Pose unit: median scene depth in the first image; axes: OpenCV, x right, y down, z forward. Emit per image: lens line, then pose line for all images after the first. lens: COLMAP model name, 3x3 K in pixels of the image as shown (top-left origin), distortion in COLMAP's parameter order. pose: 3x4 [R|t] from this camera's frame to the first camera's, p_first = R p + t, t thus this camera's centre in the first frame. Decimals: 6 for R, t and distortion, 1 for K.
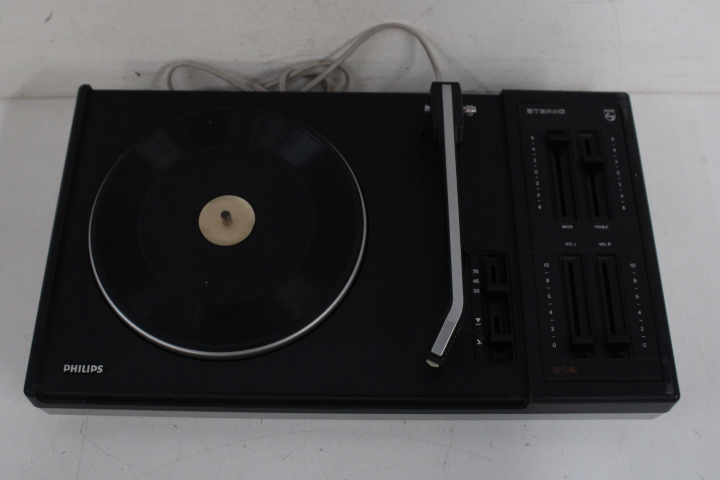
lens RADIAL K [[813.2, 0, 356.5], [0, 813.2, 228.0], [0, 0, 1]] dist [-0.087168, 0.035483]
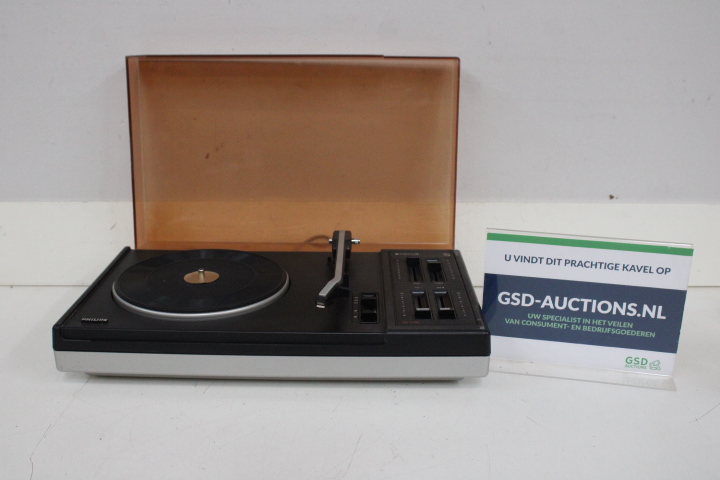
lens RADIAL K [[748.8, 0, 360.0], [0, 748.8, 240.0], [0, 0, 1]] dist [-0.102755, -0.004153]
pose [[0.999928, -0.011844, 0.001816, 0.150553], [0.009557, 0.696889, -0.717115, 0.990688], [0.007228, 0.717081, 0.696952, -0.074288]]
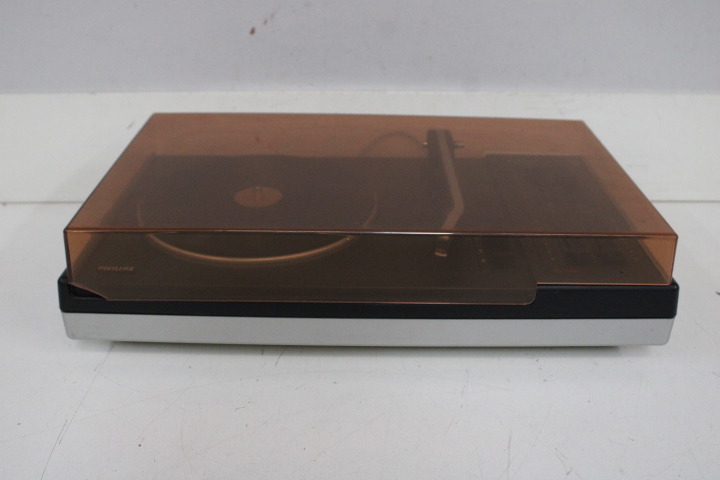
lens RADIAL K [[748.8, 0, 360.0], [0, 748.8, 240.0], [0, 0, 1]] dist [-0.102755, -0.004153]
pose [[0.999916, -0.010329, -0.007783, -0.005091], [0.003609, 0.800751, -0.598987, 0.680166], [0.012419, 0.598909, 0.800721, 0.173011]]
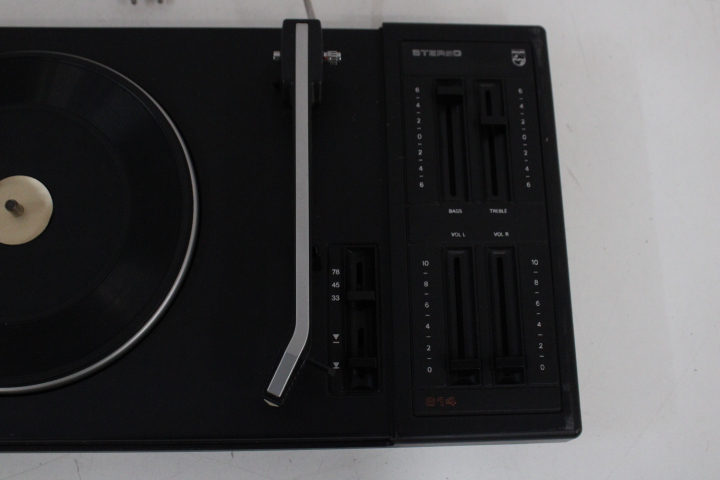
lens RADIAL K [[789.1, 0, 360.0], [0, 789.1, 240.0], [0, 0, 1]] dist [-0.092885, 0.009704]
pose [[0.998600, -0.012975, 0.051273, 0.130021], [0.002824, 0.981137, 0.193291, -0.123634], [-0.052813, -0.192875, 0.979801, 0.251385]]
